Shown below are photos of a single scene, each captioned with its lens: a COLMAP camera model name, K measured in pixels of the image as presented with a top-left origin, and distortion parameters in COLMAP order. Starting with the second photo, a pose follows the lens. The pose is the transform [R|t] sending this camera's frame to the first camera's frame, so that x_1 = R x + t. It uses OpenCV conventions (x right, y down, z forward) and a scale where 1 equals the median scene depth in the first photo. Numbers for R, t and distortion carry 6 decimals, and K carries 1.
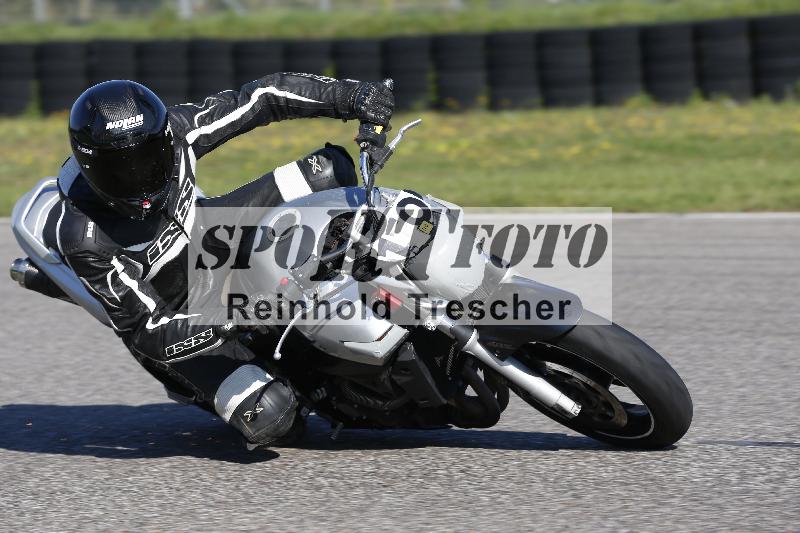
lens RADIAL K [[4985.7, 0, 396.7], [0, 4985.7, 263.2], [0, 0, 1]] dist [2.240632, 0.000000]
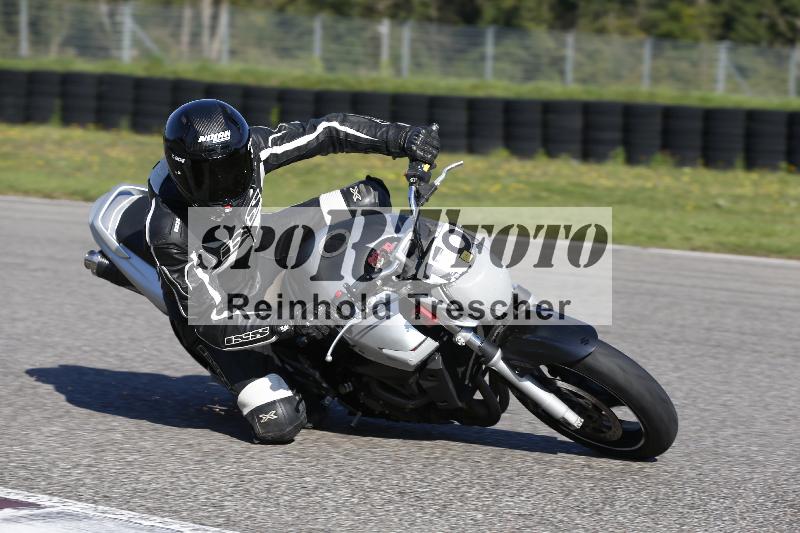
lens RADIAL K [[3394.1, 0, 398.9], [0, 3394.1, 266.6], [0, 0, 1]] dist [0.033123, 0.000000]
pose [[0.995197, 0.086024, 0.046721, -0.043977], [-0.086269, 0.996267, 0.003251, -0.005605], [-0.046267, -0.007266, 0.998903, 0.219548]]
